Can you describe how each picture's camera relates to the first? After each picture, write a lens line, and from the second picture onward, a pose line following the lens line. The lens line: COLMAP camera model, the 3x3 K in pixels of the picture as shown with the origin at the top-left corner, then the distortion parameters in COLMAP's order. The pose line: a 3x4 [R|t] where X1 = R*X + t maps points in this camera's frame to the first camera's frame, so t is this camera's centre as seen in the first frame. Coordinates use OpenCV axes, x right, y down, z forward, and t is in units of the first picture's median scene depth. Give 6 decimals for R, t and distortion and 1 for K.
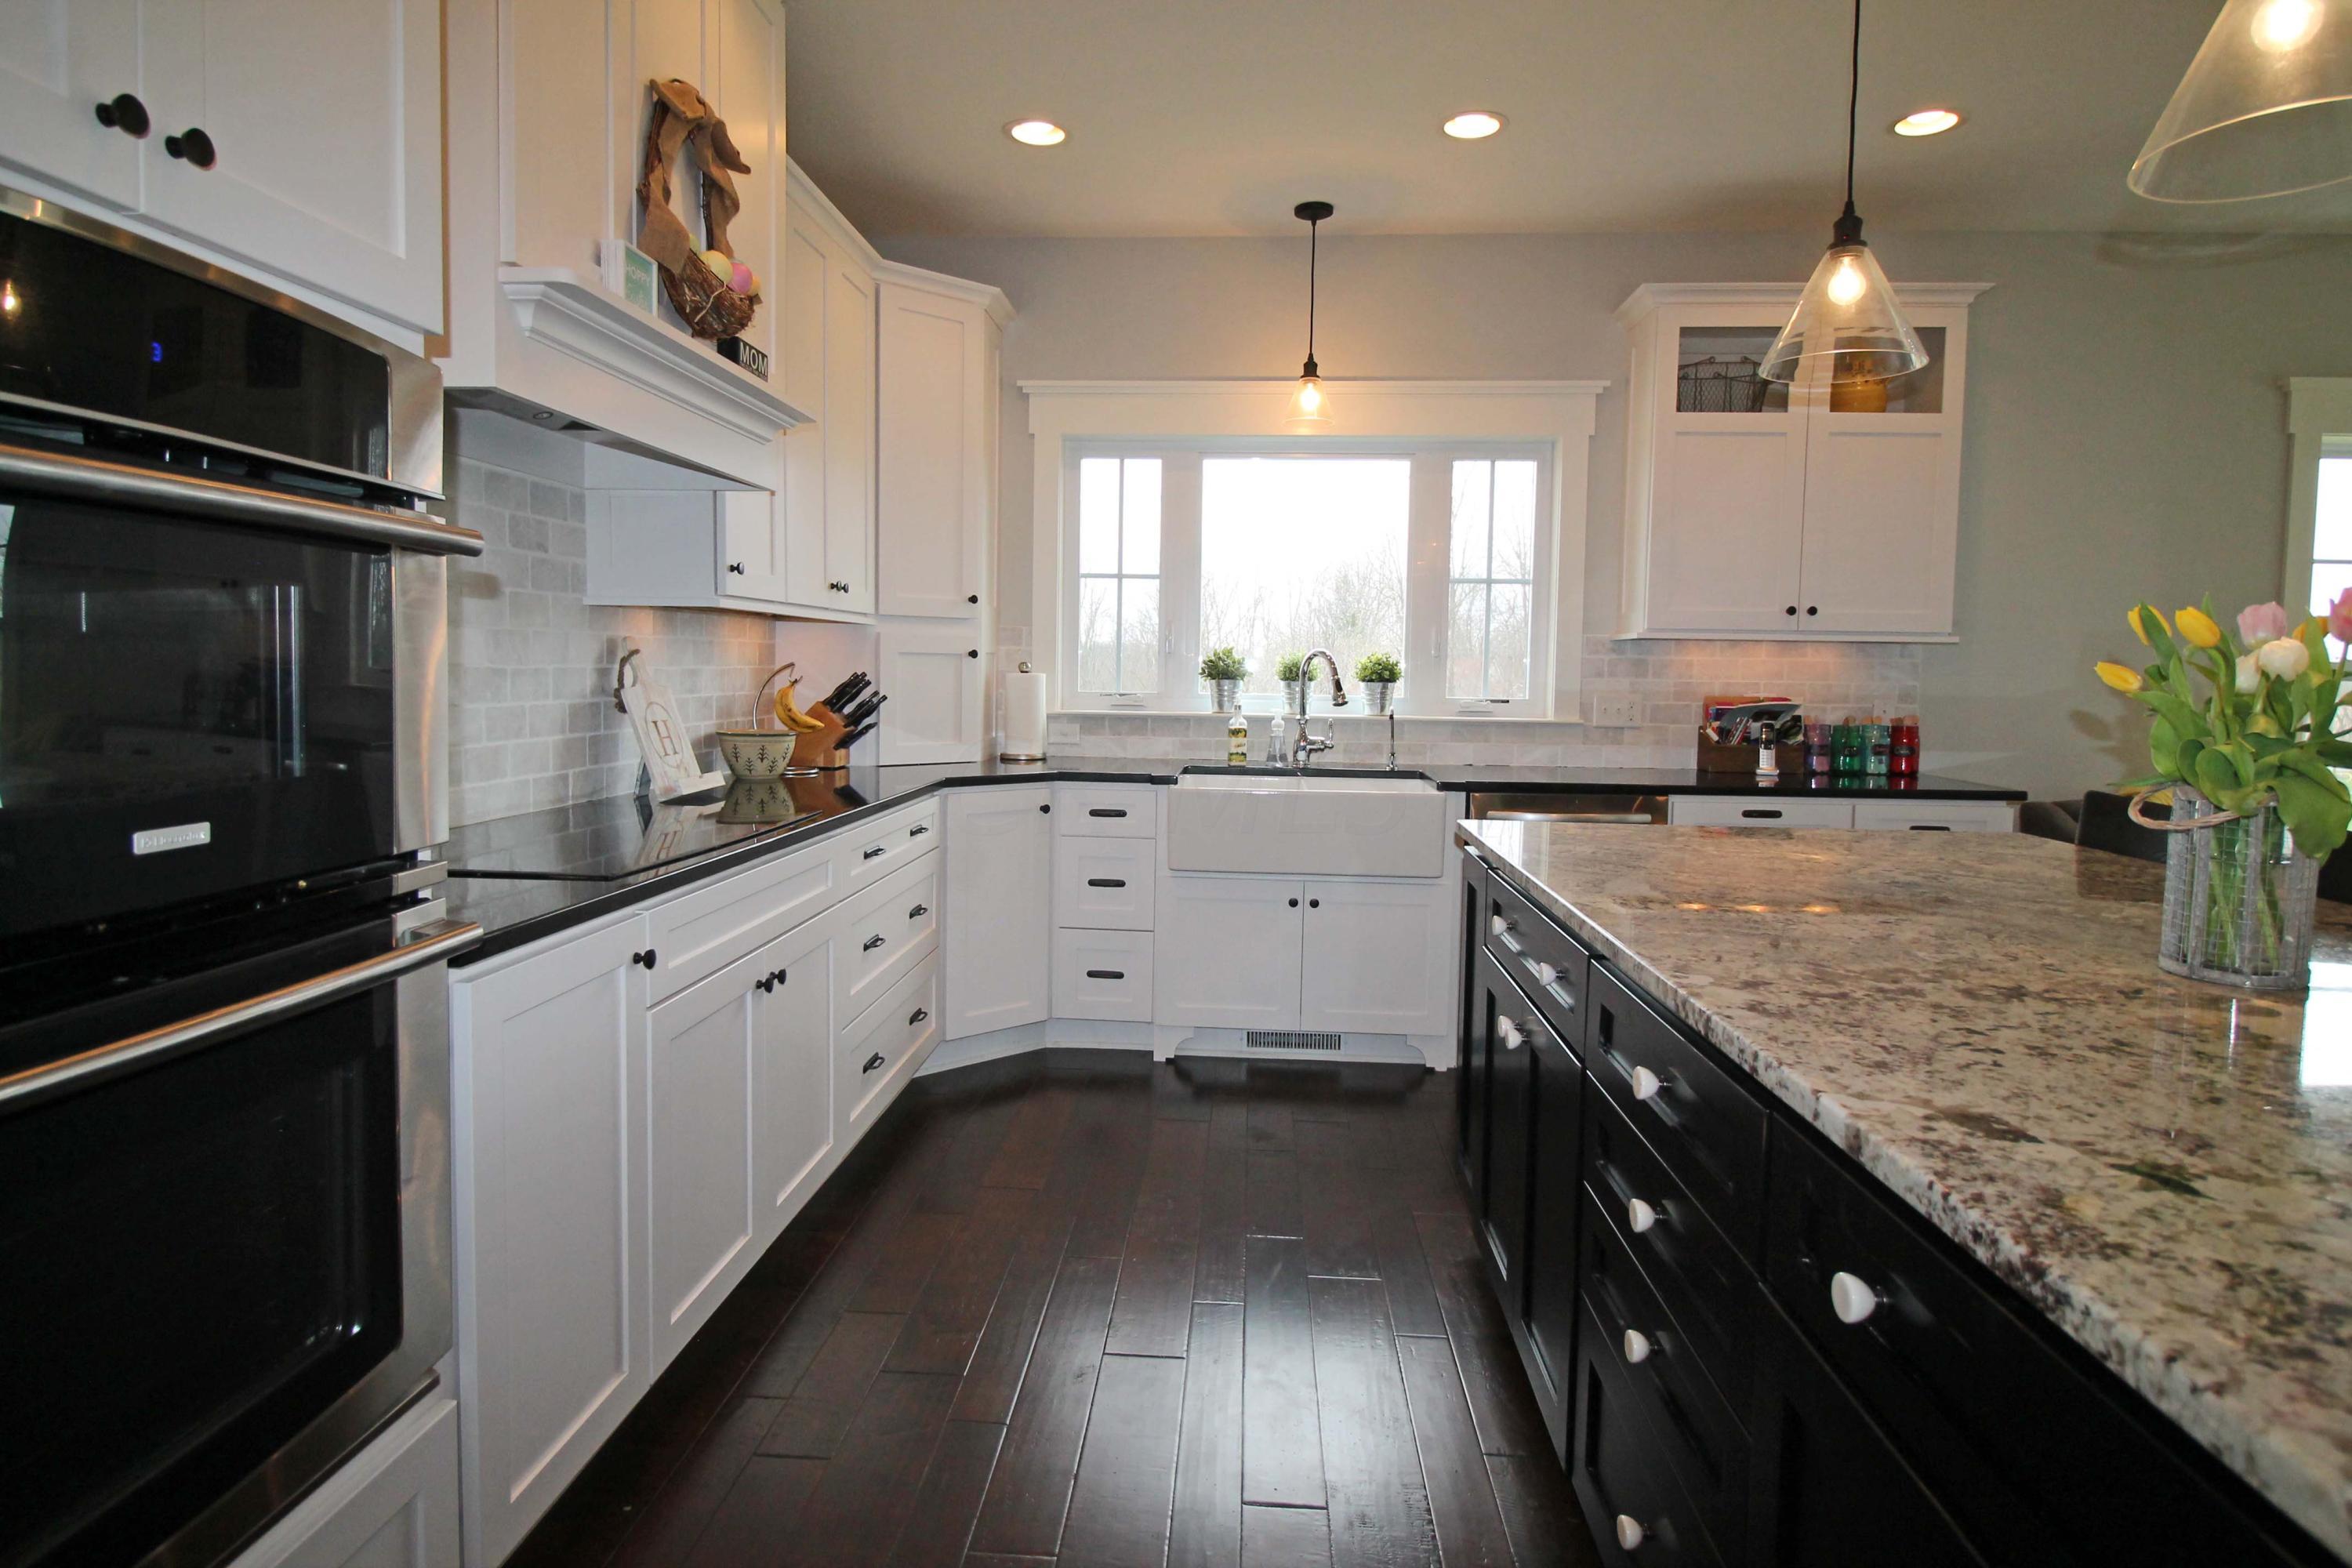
lens RADIAL K [[1274.5, 0, 1168.2], [0, 1274.5, 754.8], [0, 0, 1]] dist [0.005855, -0.013515]
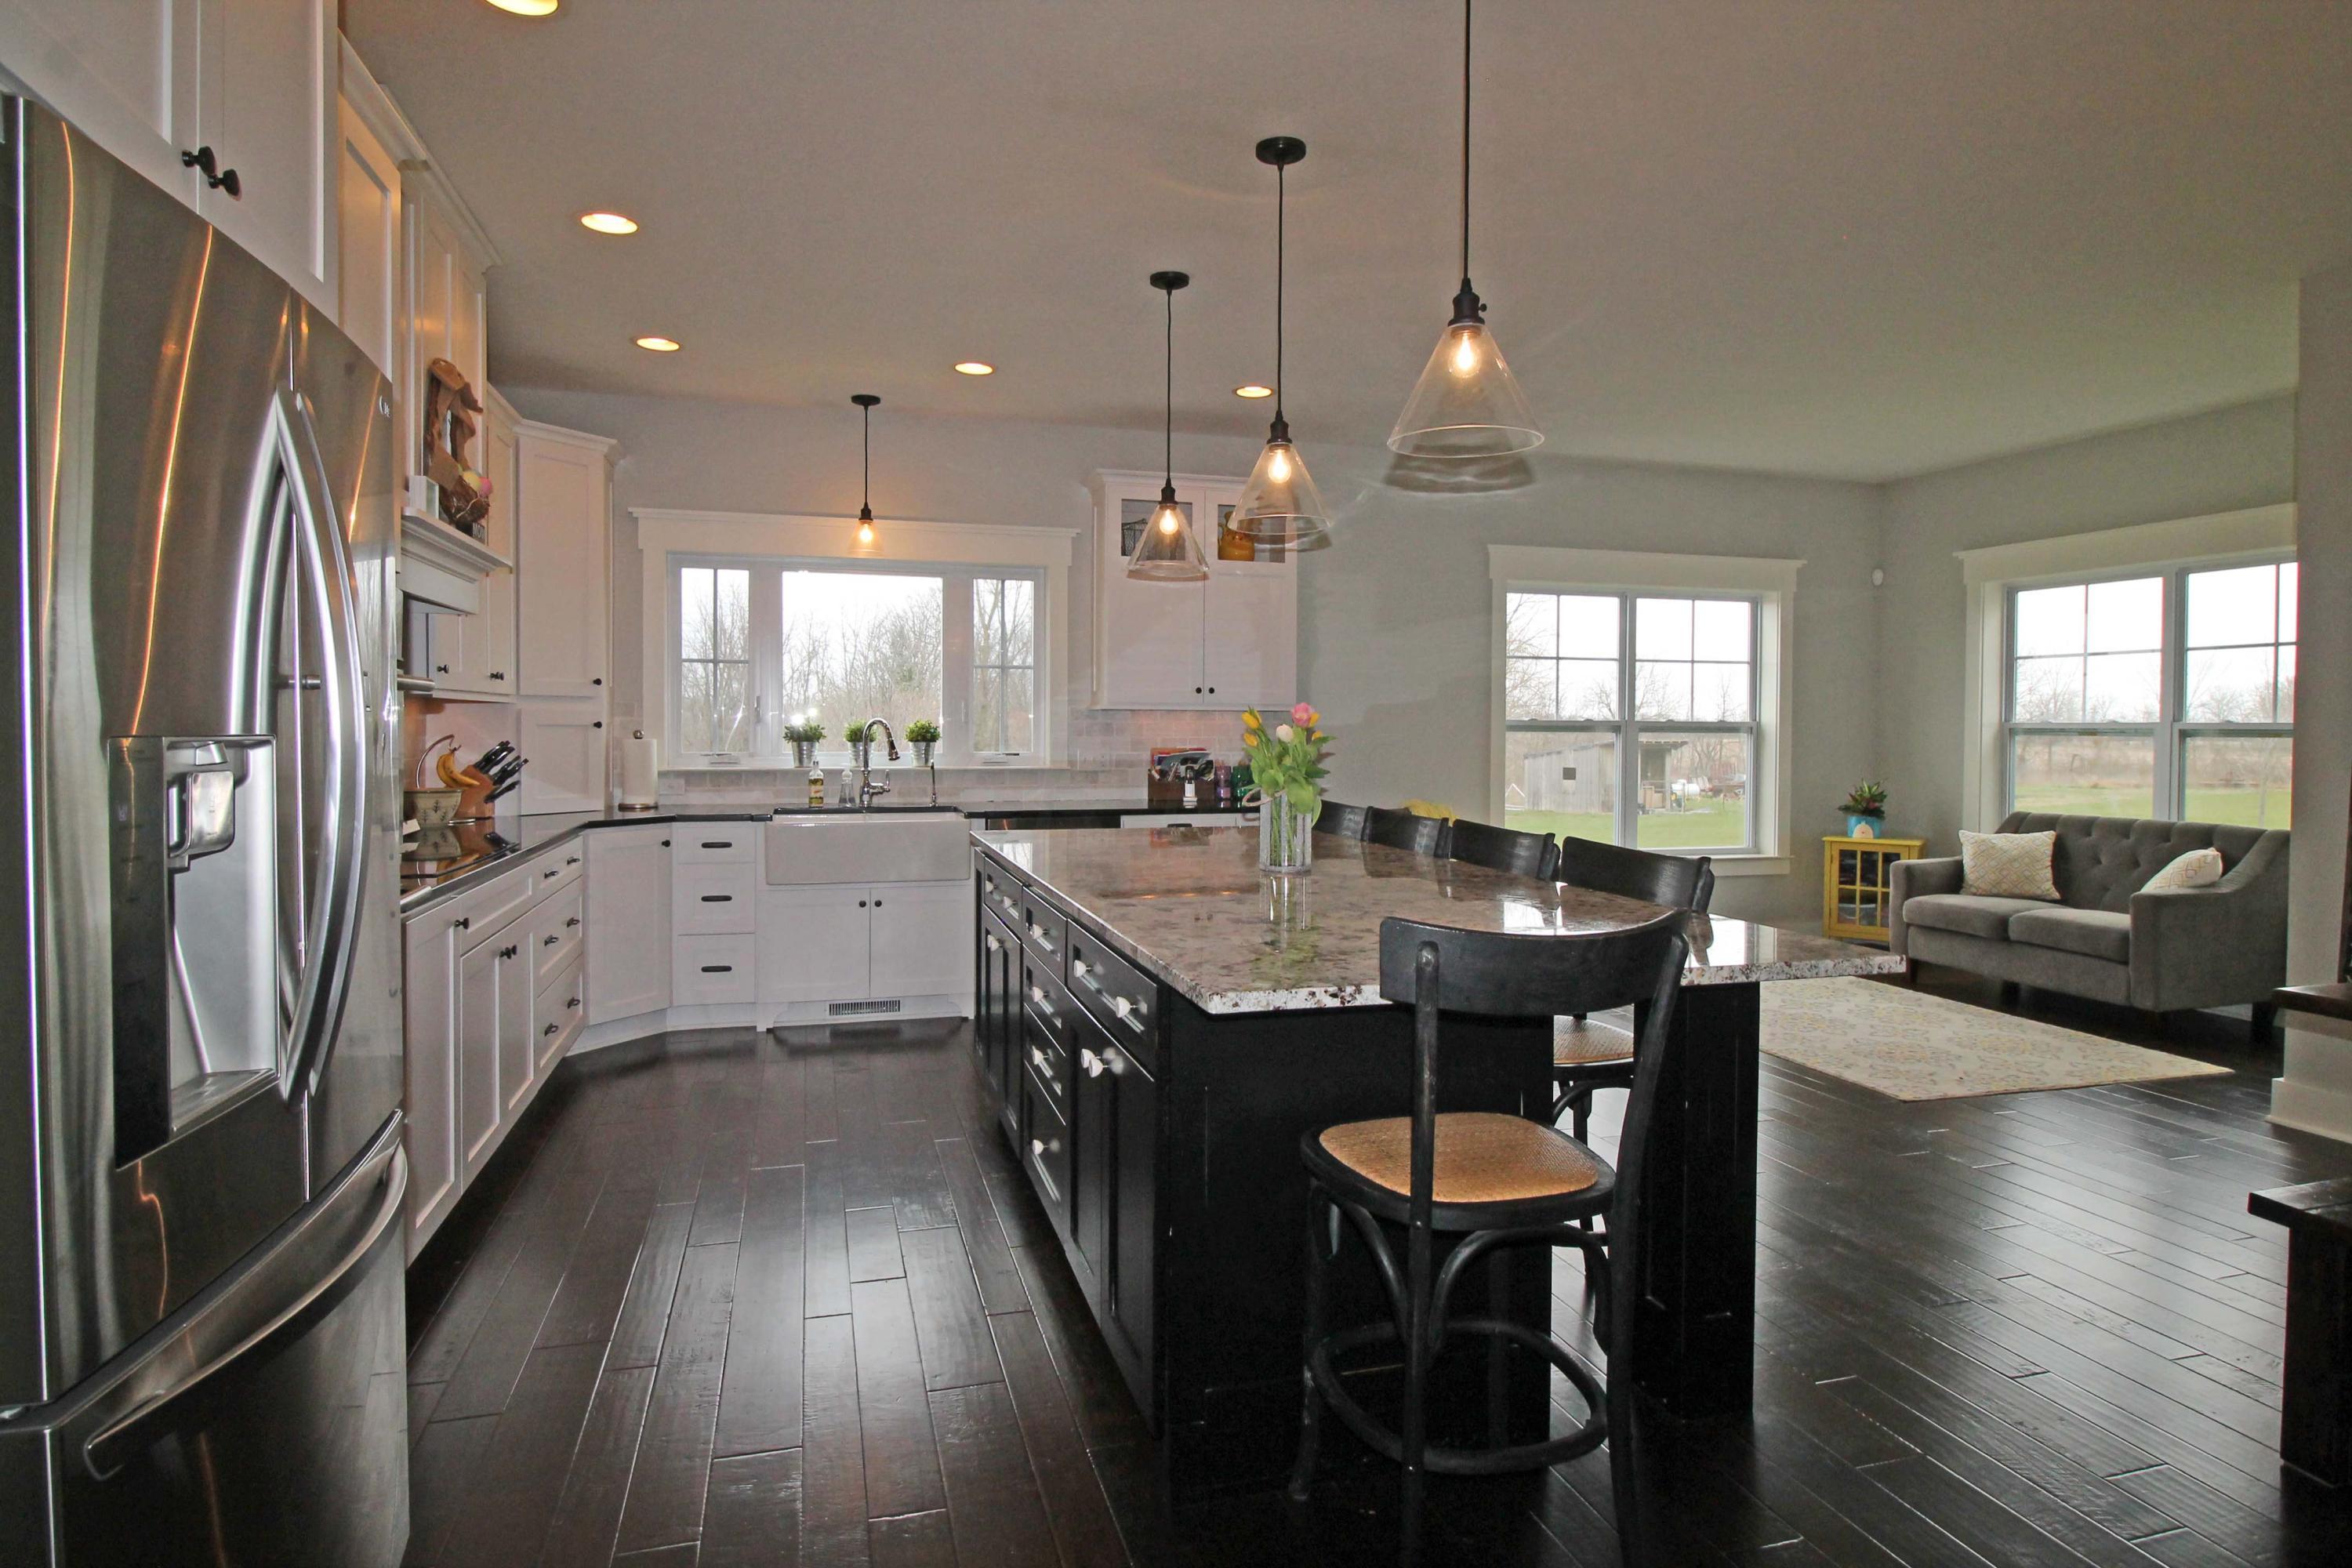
lens RADIAL K [[1274.5, 0, 1171.0], [0, 1274.5, 749.5], [0, 0, 1]] dist [0.005855, -0.013515]
pose [[0.941271, -0.017758, 0.337185, -0.045500], [0.033213, 0.998643, -0.040124, 0.014805], [-0.336015, 0.048966, 0.940583, -0.379363]]
